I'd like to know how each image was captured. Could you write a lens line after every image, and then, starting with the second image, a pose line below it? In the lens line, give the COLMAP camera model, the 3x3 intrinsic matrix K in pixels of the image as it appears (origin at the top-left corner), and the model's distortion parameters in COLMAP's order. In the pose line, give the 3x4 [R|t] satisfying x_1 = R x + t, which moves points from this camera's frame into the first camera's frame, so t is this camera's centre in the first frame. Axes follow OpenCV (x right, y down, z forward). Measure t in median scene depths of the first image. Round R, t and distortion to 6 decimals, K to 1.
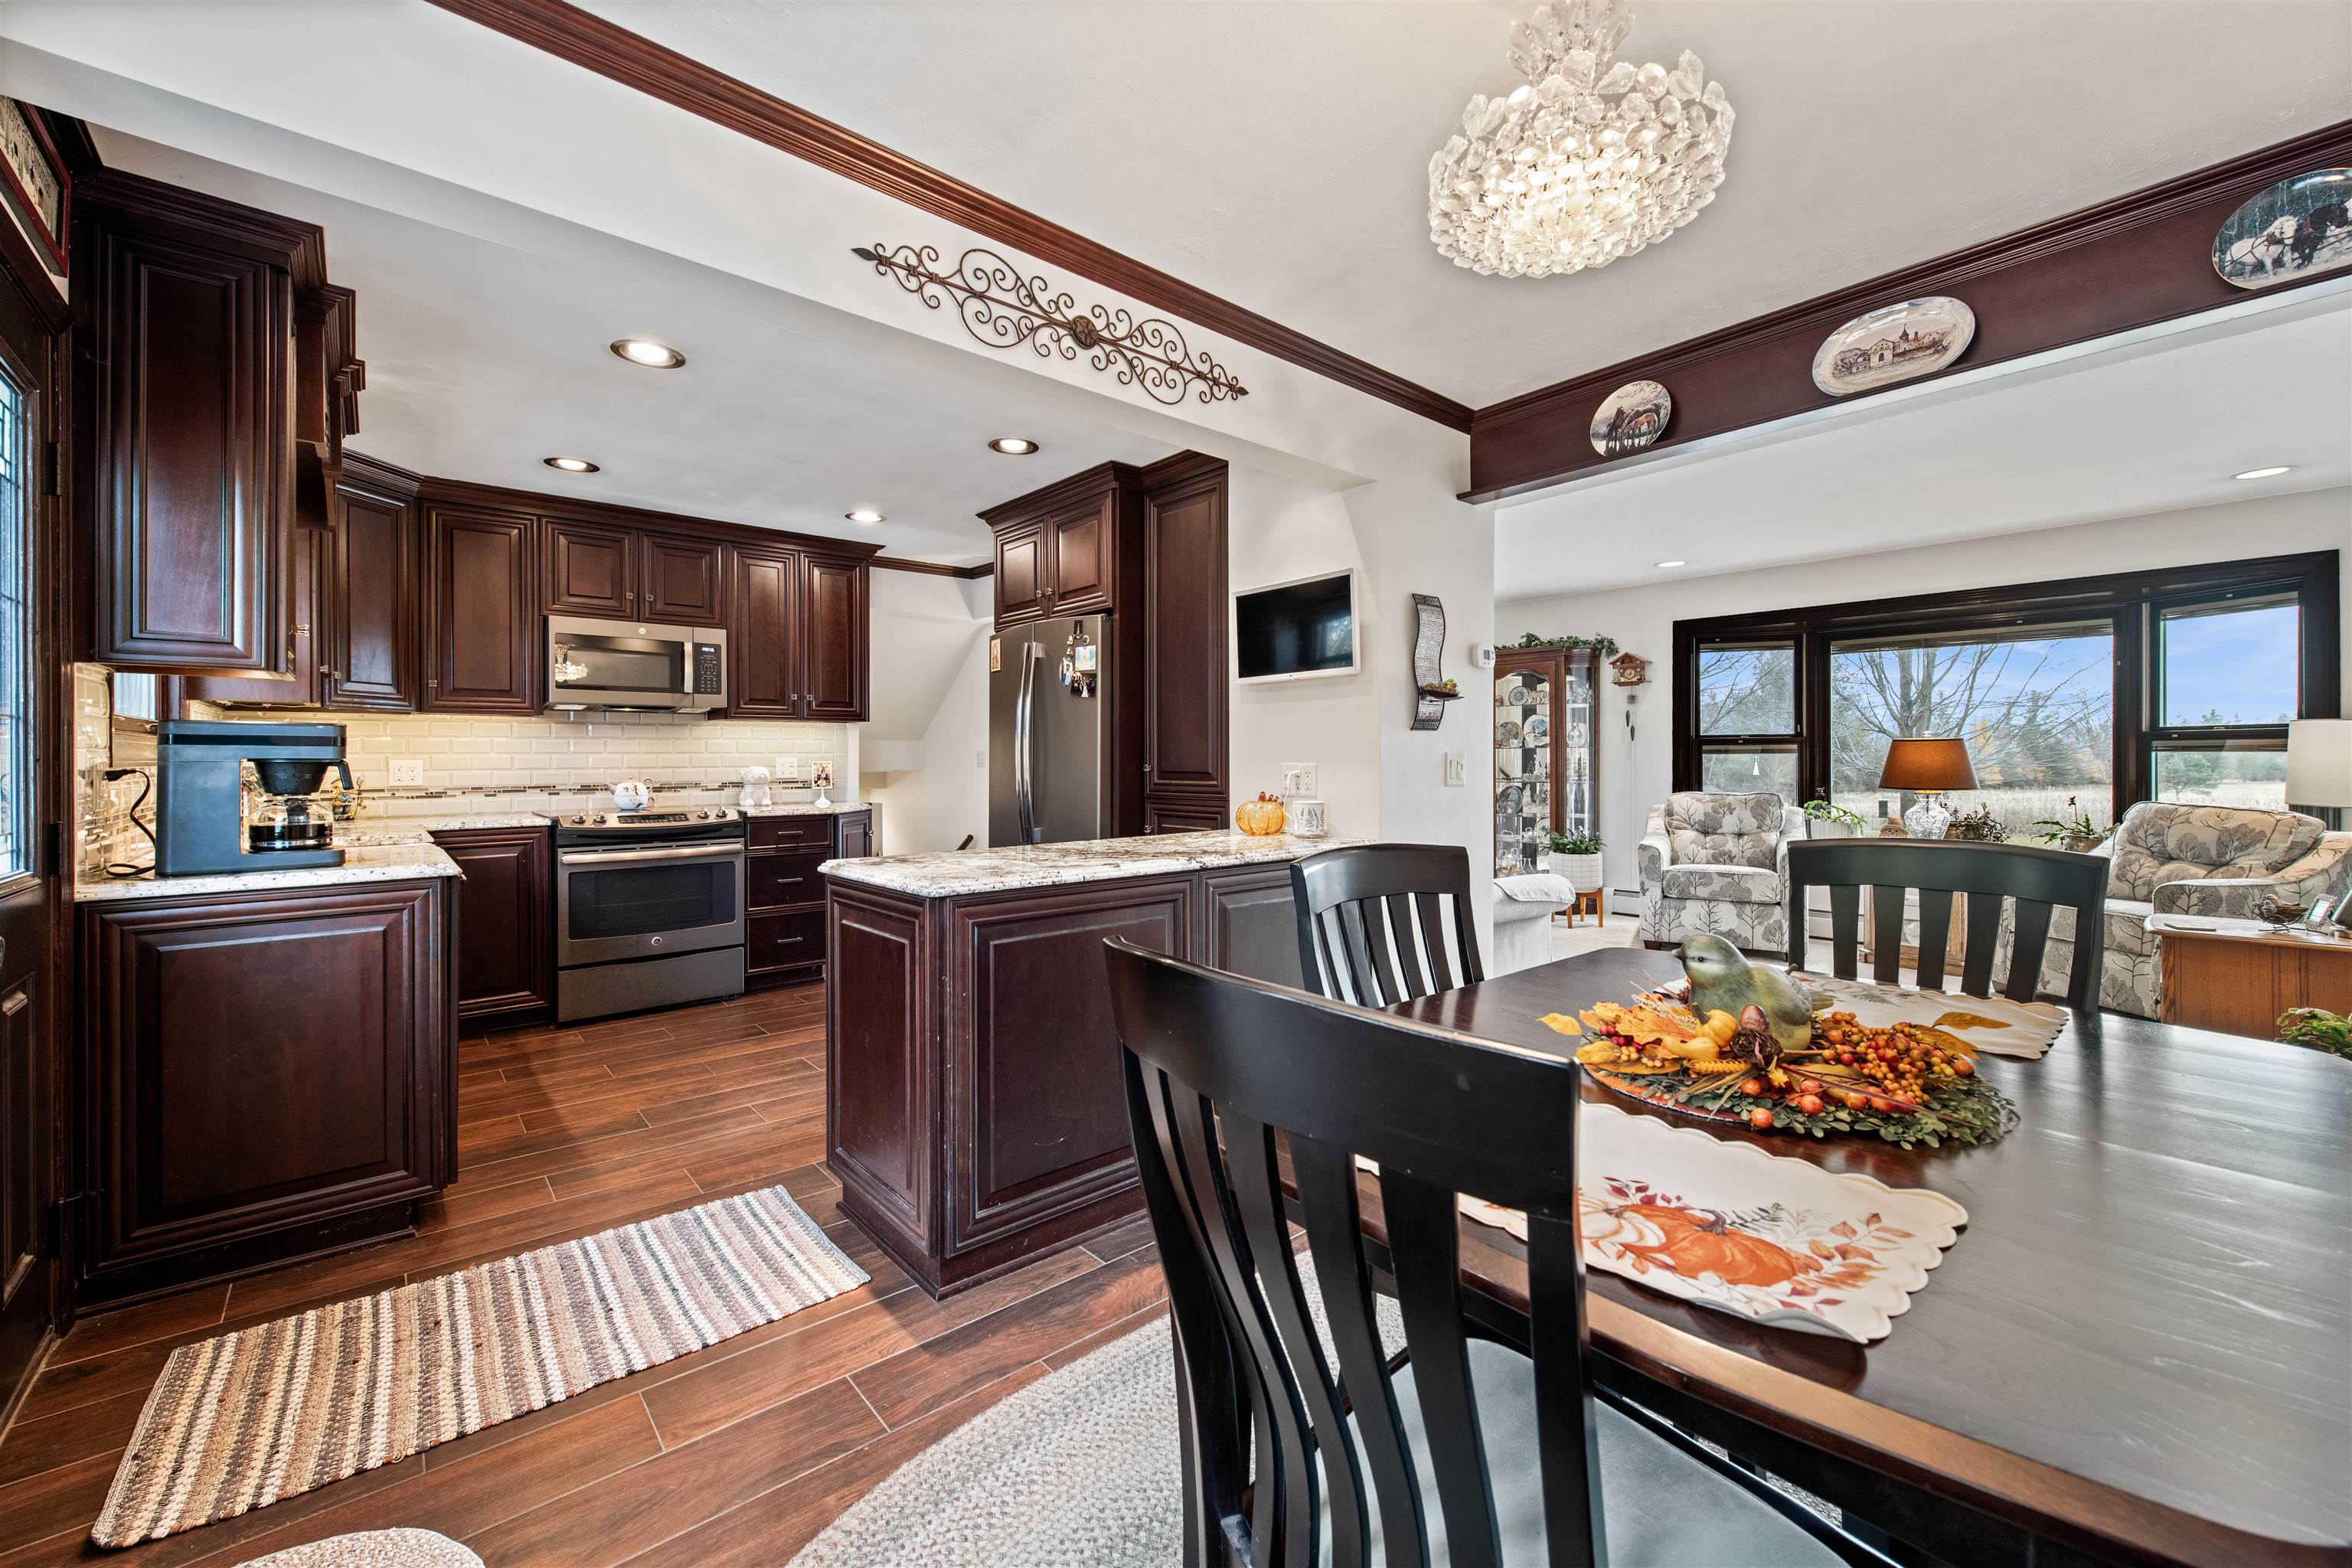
lens RADIAL K [[933.8, 0, 1186.0], [0, 933.8, 750.9], [0, 0, 1]] dist [0.006437, -0.001370]
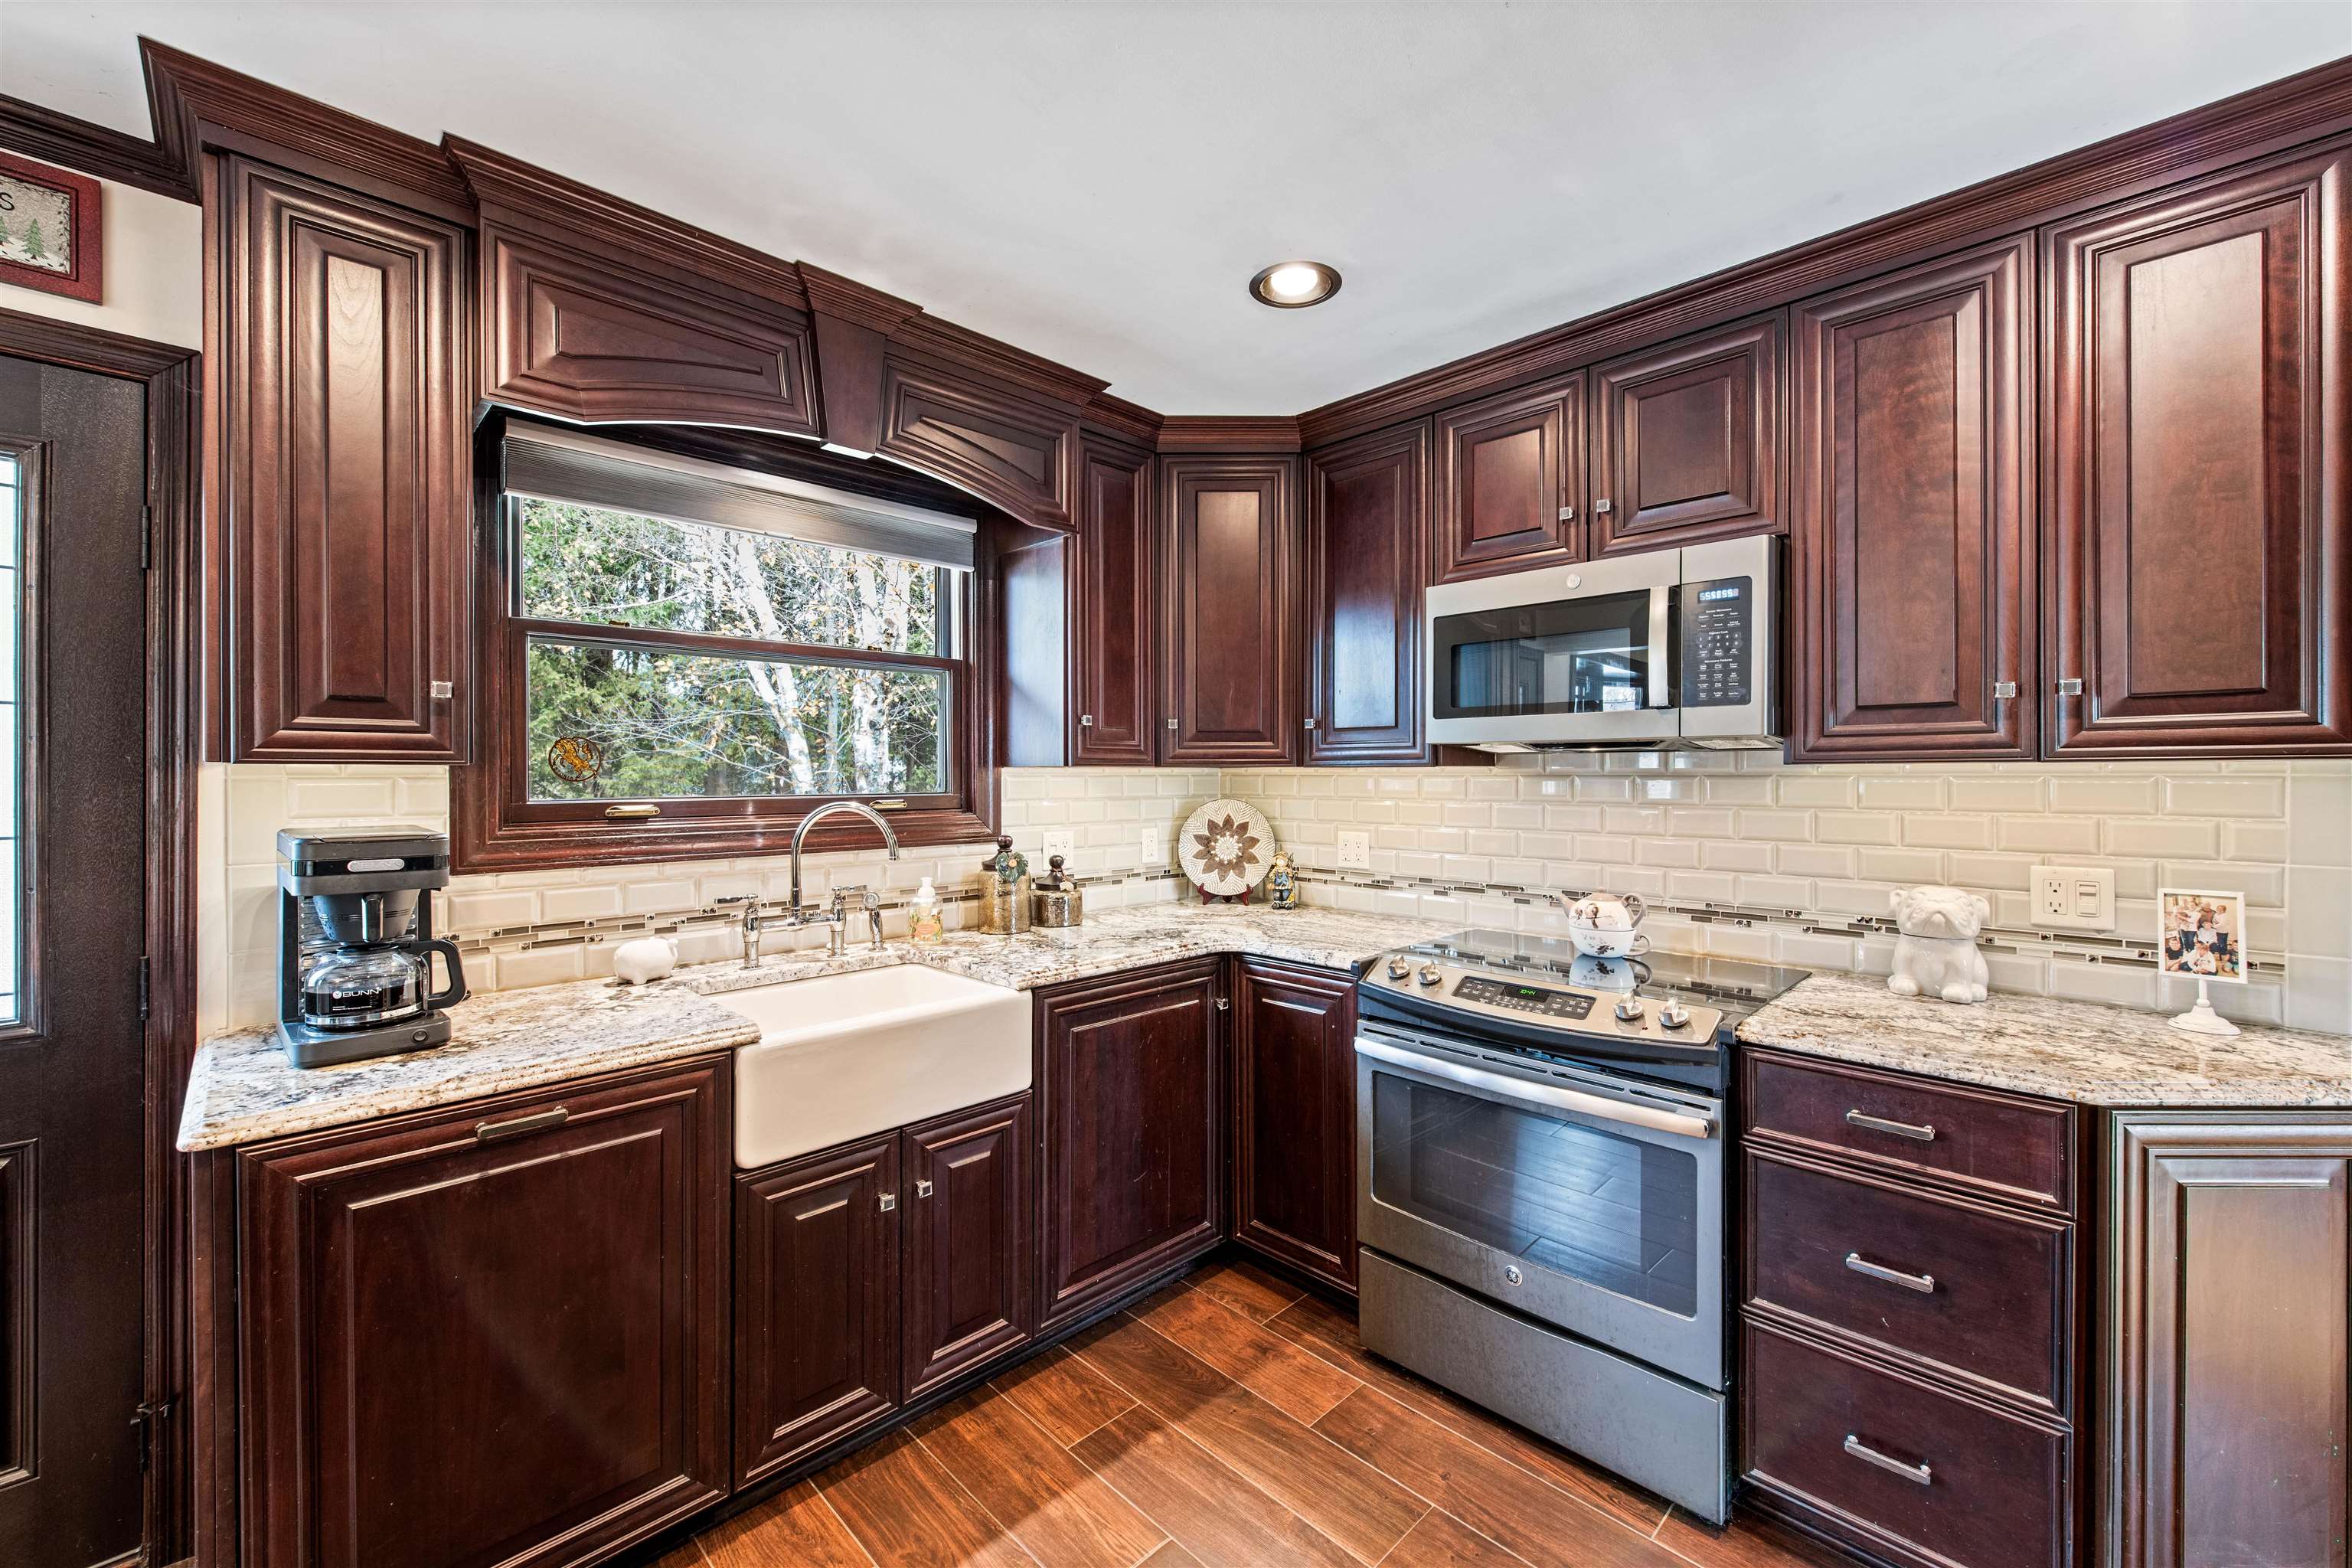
lens RADIAL K [[946.0, 0, 1176.7], [0, 946.0, 774.7], [0, 0, 1]] dist [0.001623, -0.000667]
pose [[0.062724, 0.006159, -0.998012, -0.120704], [0.005836, 0.999962, 0.006537, -0.035463], [0.998014, -0.006234, 0.062686, 0.759652]]
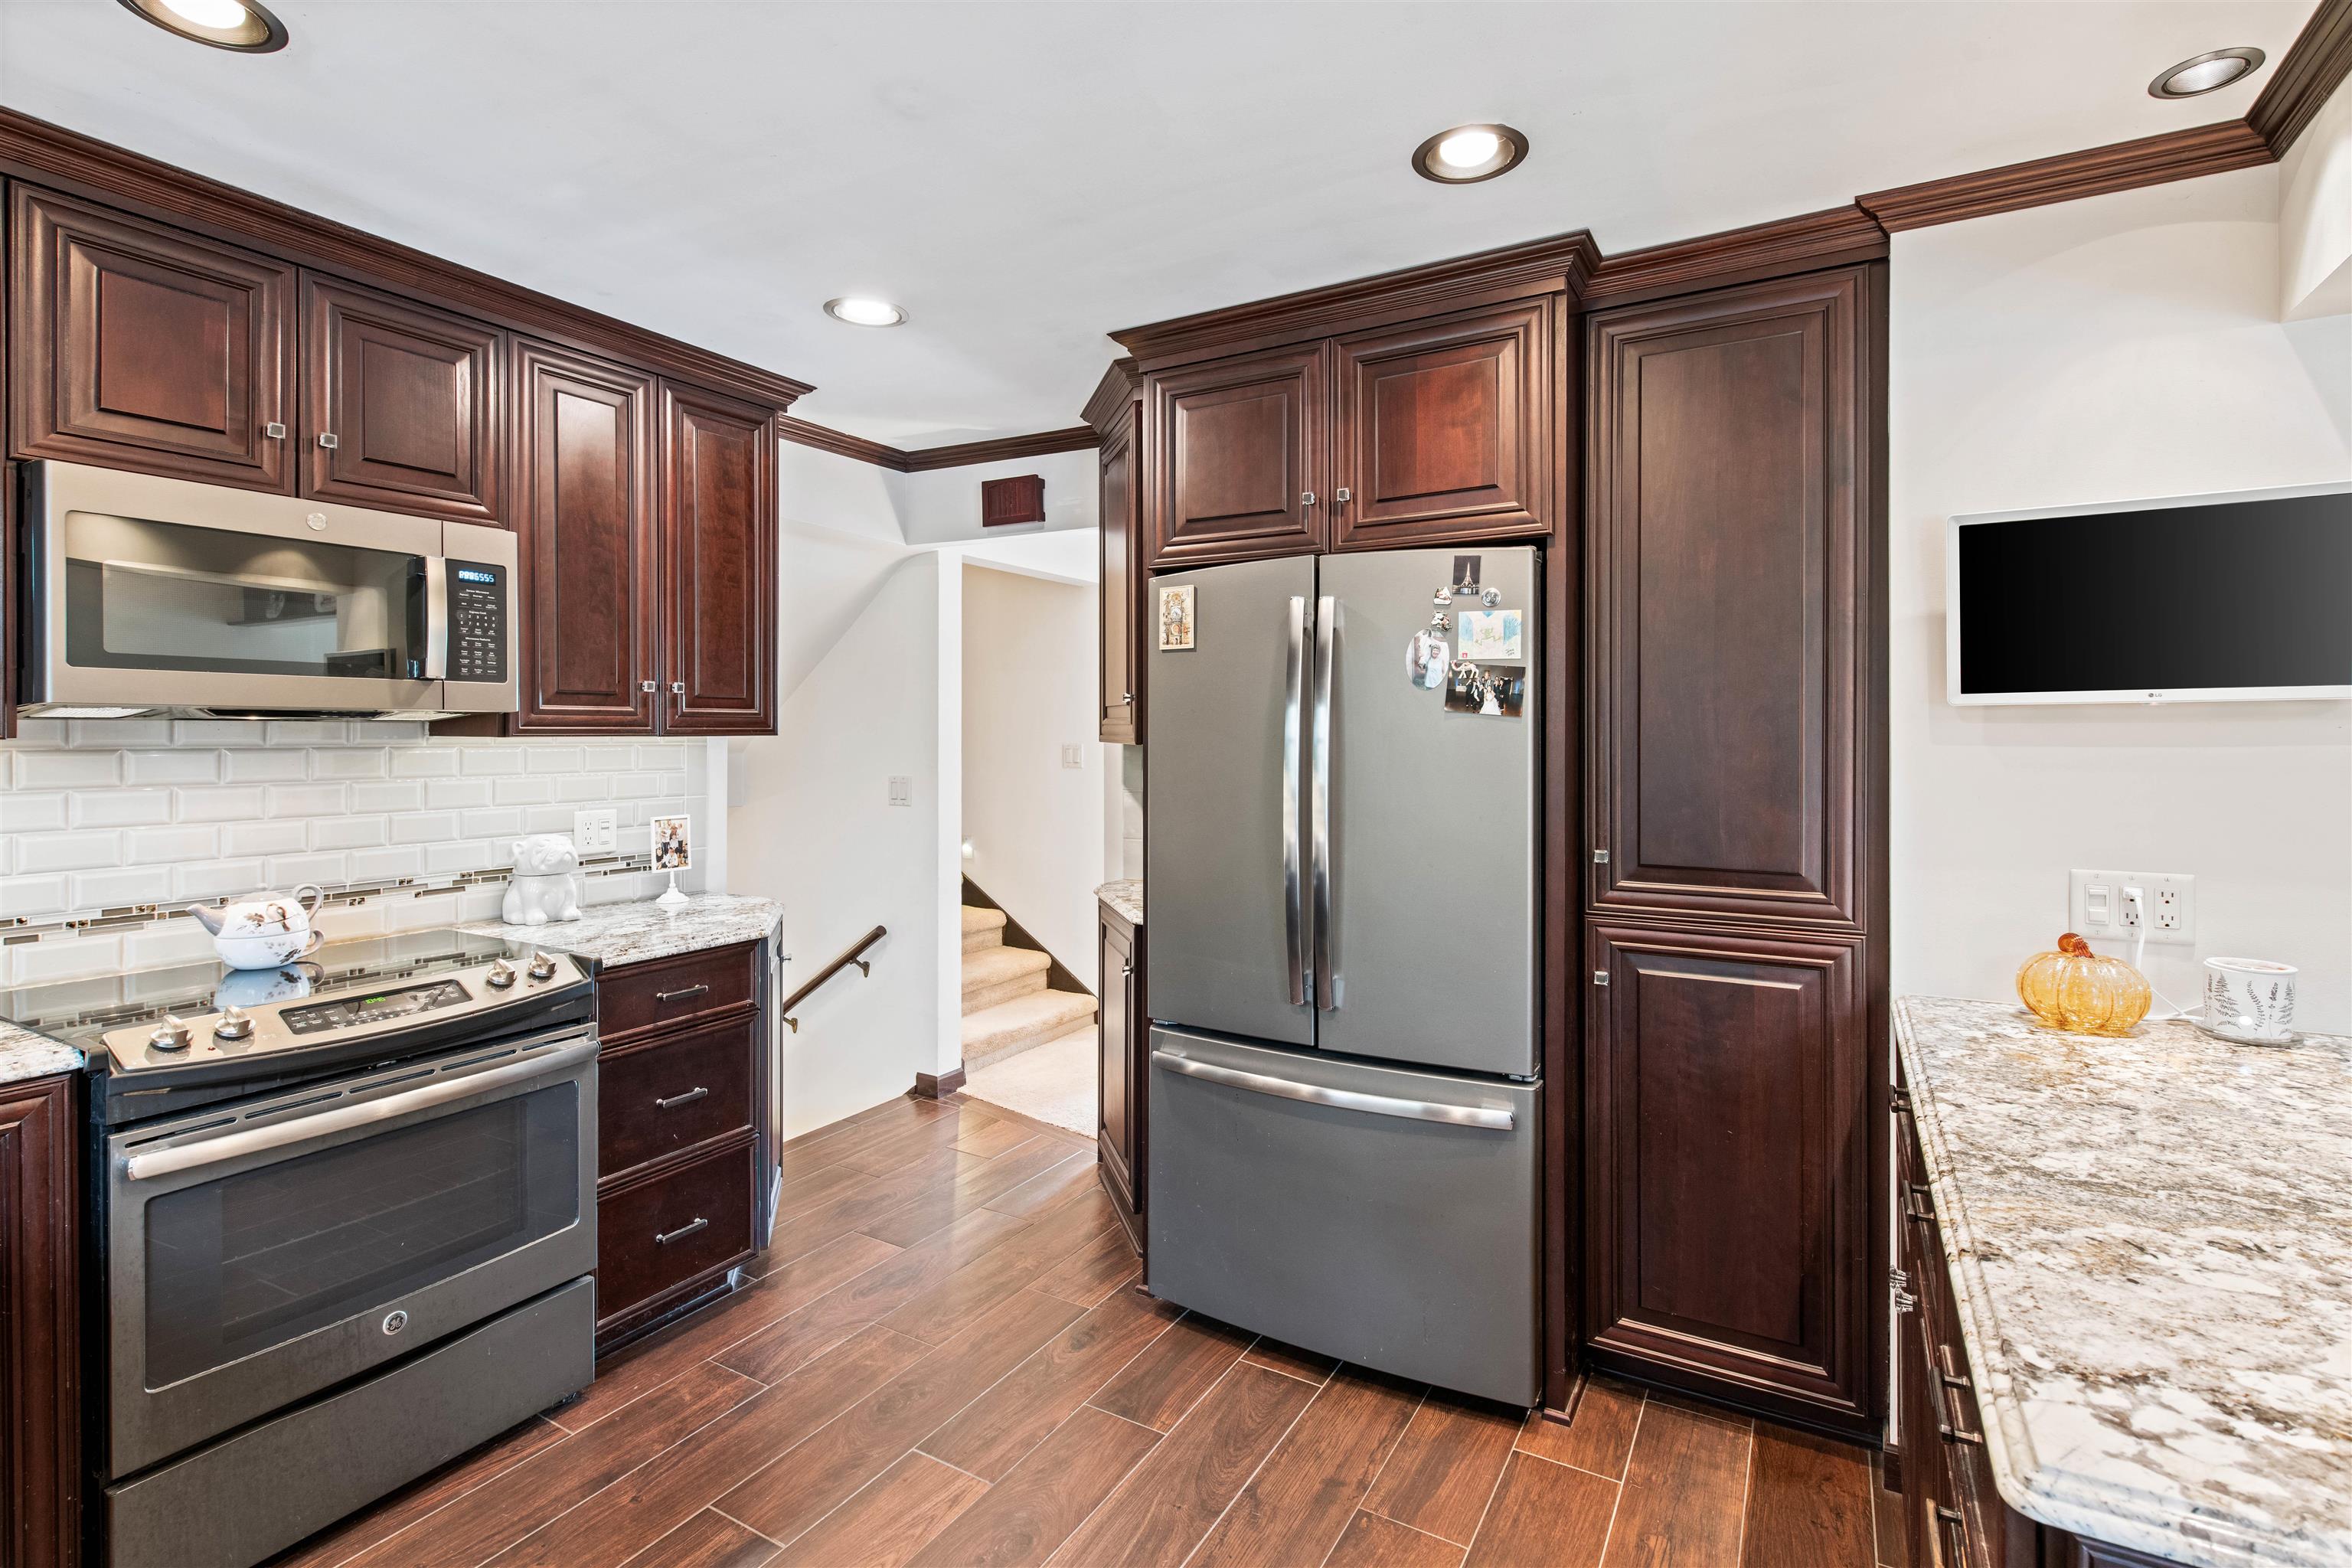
lens RADIAL K [[1100.6, 0, 1185.9], [0, 1100.6, 731.6], [0, 0, 1]] dist [0.001622, -0.001027]
pose [[0.946198, 0.005002, 0.323551, -0.376835], [-0.005880, 0.999981, 0.001736, -0.041467], [-0.323536, -0.003545, 0.946209, 0.431632]]
